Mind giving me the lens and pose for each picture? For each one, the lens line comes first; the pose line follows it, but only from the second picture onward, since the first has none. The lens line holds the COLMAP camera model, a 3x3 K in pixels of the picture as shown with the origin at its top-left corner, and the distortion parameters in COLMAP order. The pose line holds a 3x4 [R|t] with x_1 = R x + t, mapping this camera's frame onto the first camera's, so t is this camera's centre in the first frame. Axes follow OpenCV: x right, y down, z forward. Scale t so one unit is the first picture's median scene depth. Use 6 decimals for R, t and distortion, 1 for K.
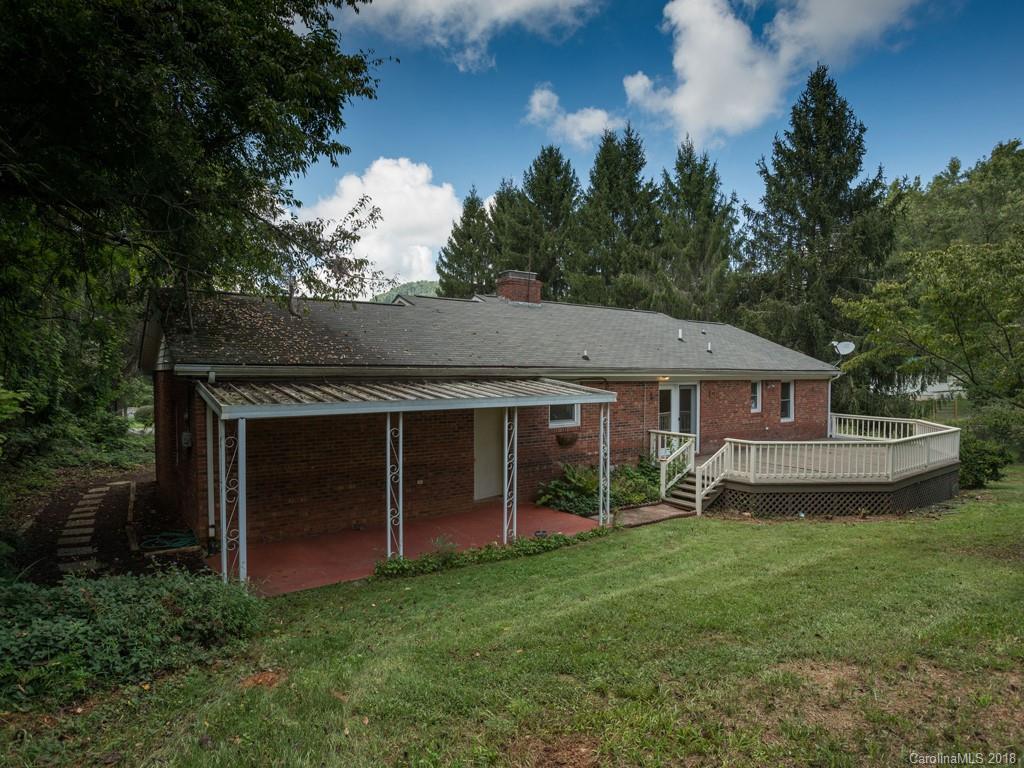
lens RADIAL K [[541.3, 0, 512.0], [0, 541.3, 384.0], [0, 0, 1]] dist [-0.046425, 0.000621]
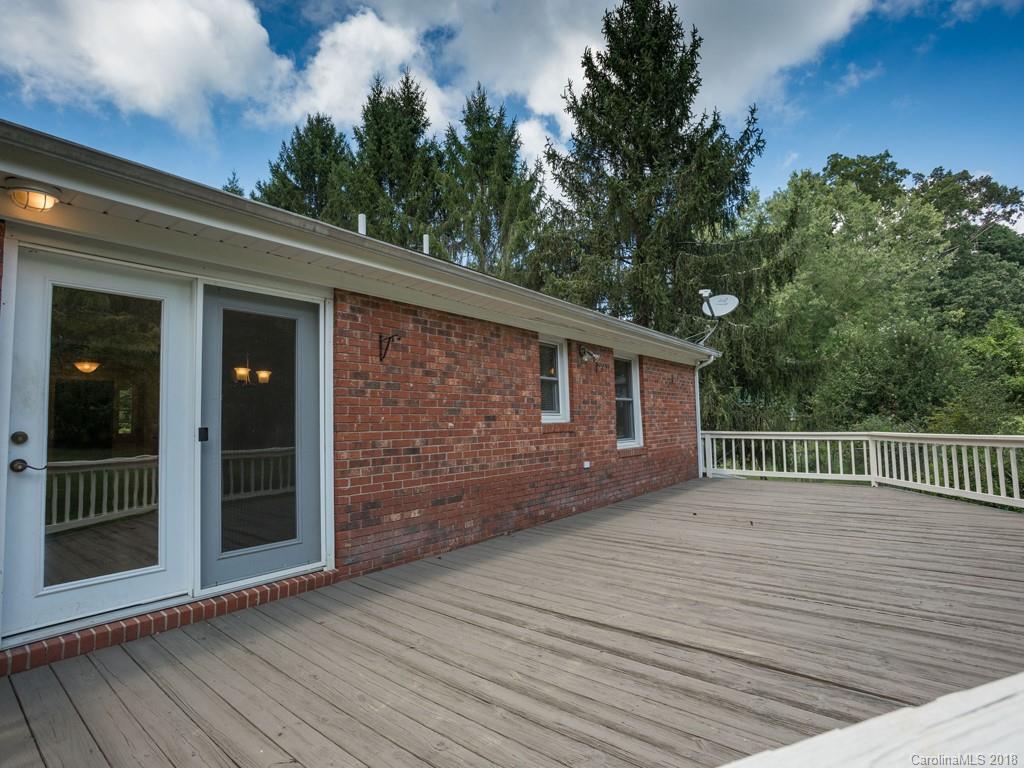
lens RADIAL K [[502.8, 0, 512.0], [0, 502.8, 384.0], [0, 0, 1]] dist [-0.053061, 0.001091]
pose [[0.959942, -0.004957, 0.280156, 0.312680], [0.034418, 0.994358, -0.100337, 0.057389], [-0.278078, 0.105961, 0.954696, 0.641433]]
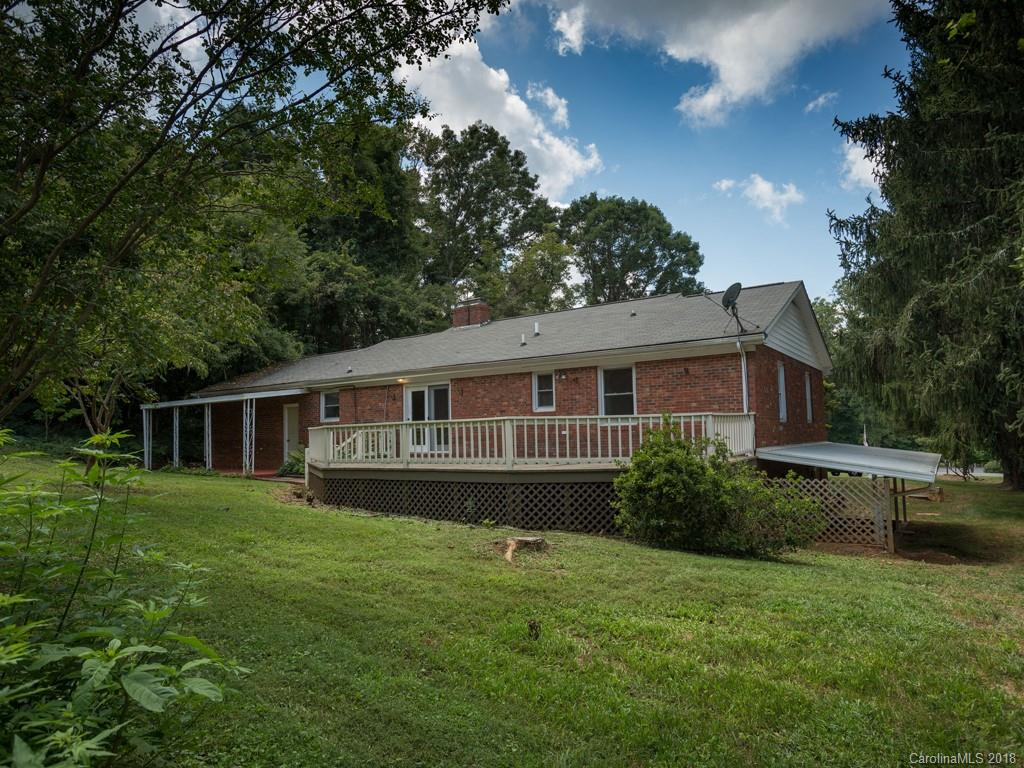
lens RADIAL K [[599.2, 0, 512.0], [0, 599.2, 384.0], [0, 0, 1]] dist [-0.000012, -0.000009]
pose [[0.379852, -0.089504, -0.920707, 1.196713], [0.007317, 0.995568, -0.093762, 0.090477], [0.925018, 0.028879, 0.378823, 0.592074]]
